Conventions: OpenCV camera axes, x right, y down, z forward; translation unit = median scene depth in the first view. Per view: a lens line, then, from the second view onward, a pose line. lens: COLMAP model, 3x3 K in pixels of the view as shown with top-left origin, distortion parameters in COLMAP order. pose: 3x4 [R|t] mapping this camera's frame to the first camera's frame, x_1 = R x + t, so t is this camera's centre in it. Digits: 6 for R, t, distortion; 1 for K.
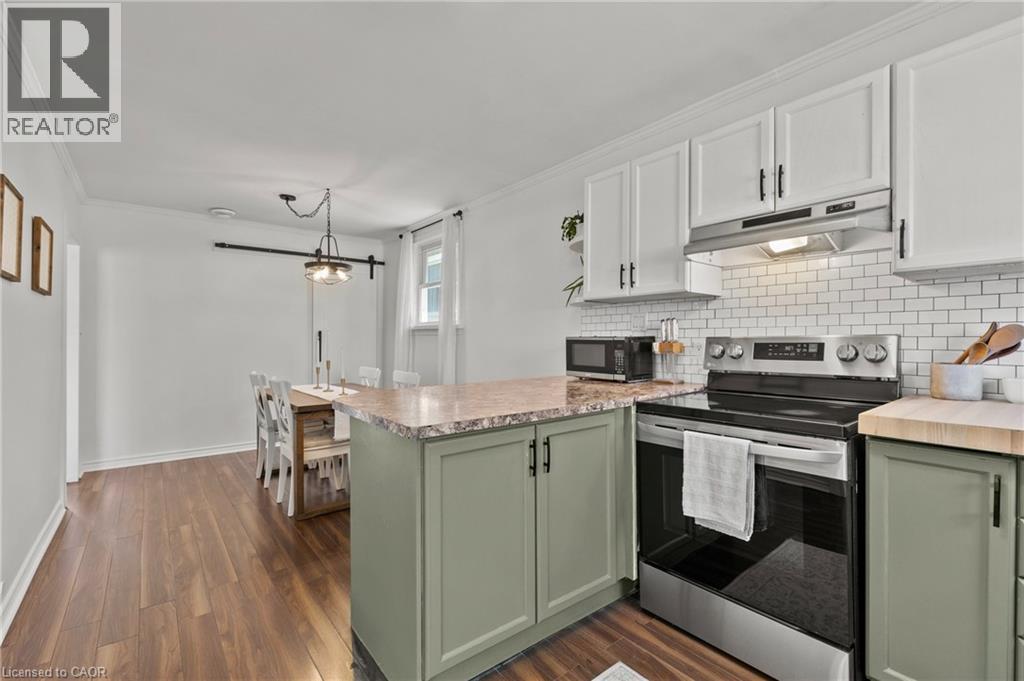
lens RADIAL K [[454.9, 0, 512.2], [0, 454.9, 340.6], [0, 0, 1]] dist [0.003810, -0.001894]
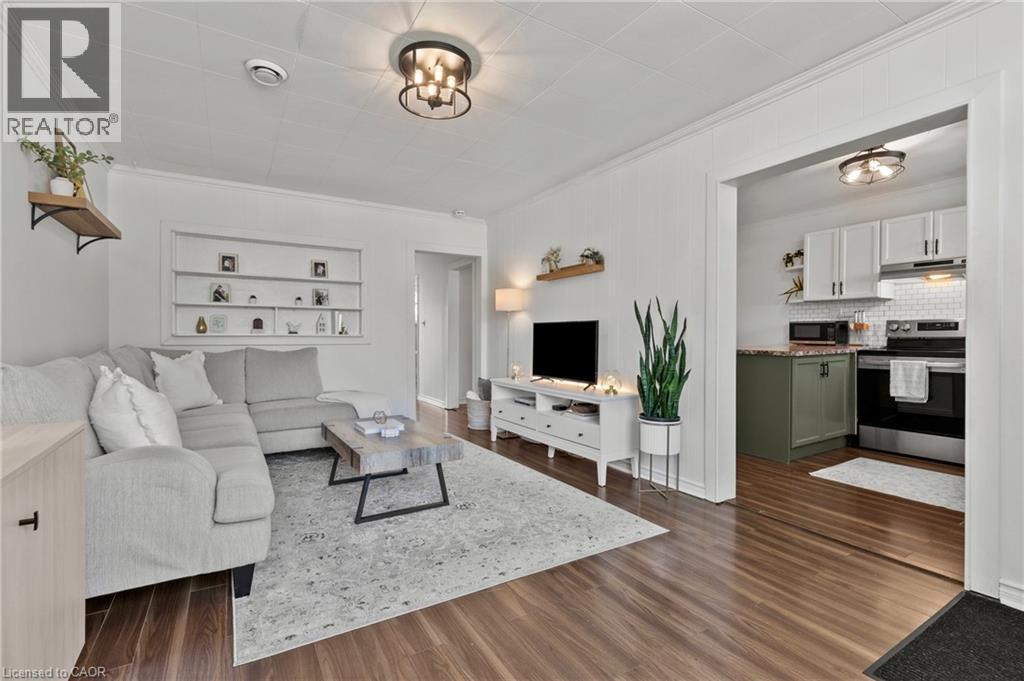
lens RADIAL K [[454.9, 0, 506.6], [0, 454.9, 339.7], [0, 0, 1]] dist [0.003810, -0.001894]
pose [[0.990405, -0.000313, -0.138198, -0.864728], [0.002438, 0.999881, 0.015205, 0.039224], [0.138177, -0.015396, 0.990288, -1.089974]]
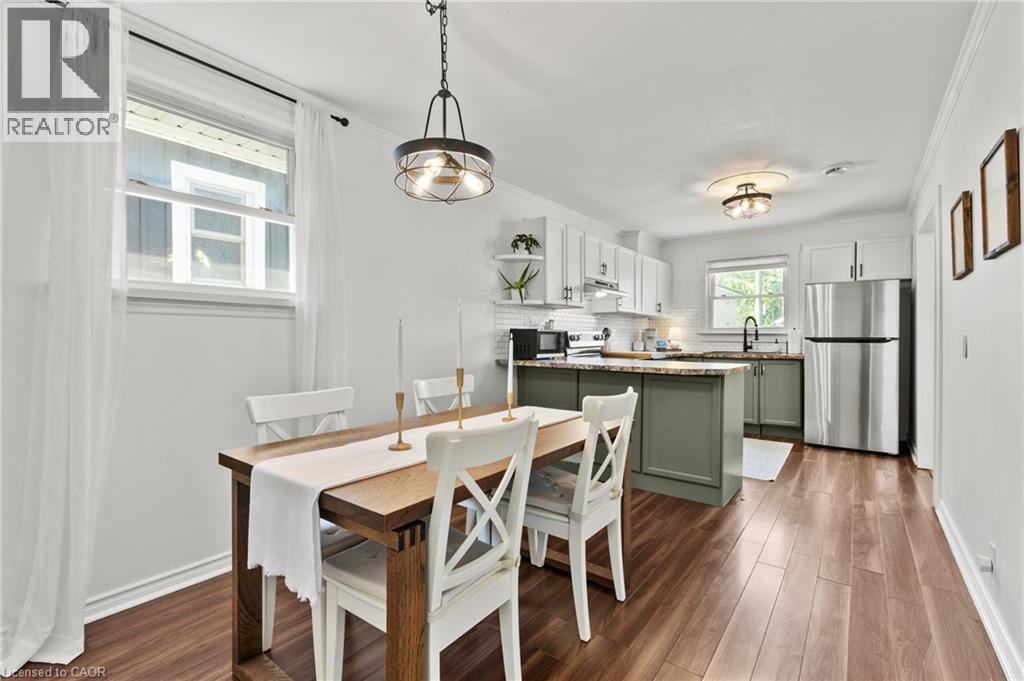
lens RADIAL K [[454.9, 0, 506.6], [0, 454.9, 337.6], [0, 0, 1]] dist [0.003810, -0.001894]
pose [[-0.231884, -0.007140, 0.972717, -1.358767], [-0.003321, 0.999973, 0.006548, 0.011187], [-0.972738, -0.001712, -0.231901, 1.643123]]
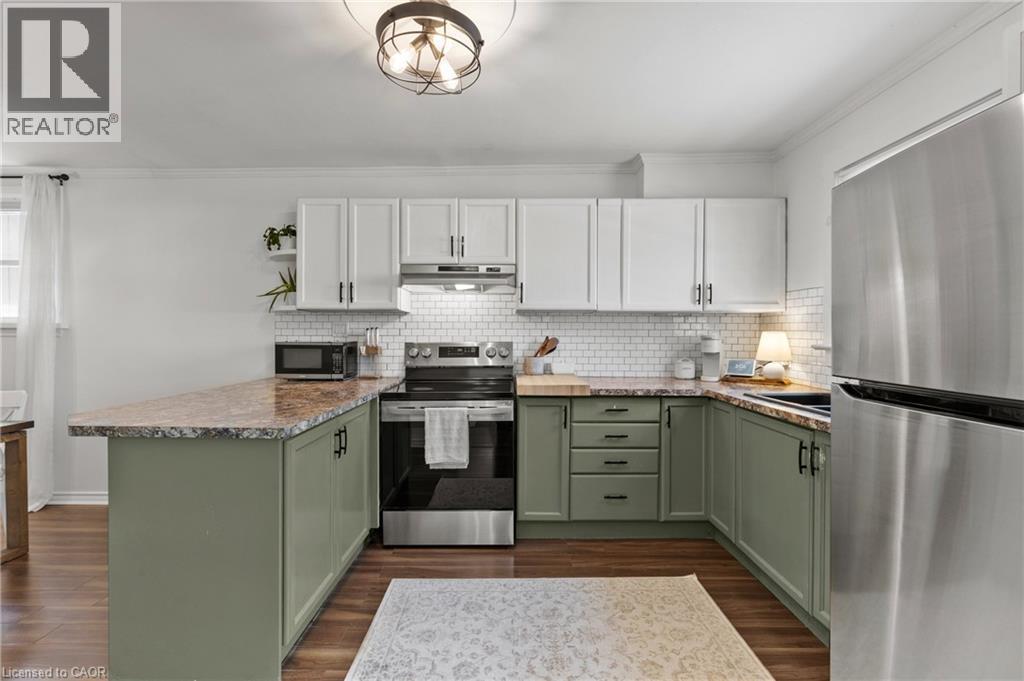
lens RADIAL K [[454.9, 0, 504.6], [0, 454.9, 337.6], [0, 0, 1]] dist [0.003810, -0.001894]
pose [[0.628367, -0.001200, 0.777916, -0.435989], [-0.001329, 0.999996, 0.002616, -0.025537], [-0.777916, -0.002678, 0.628363, -0.096001]]
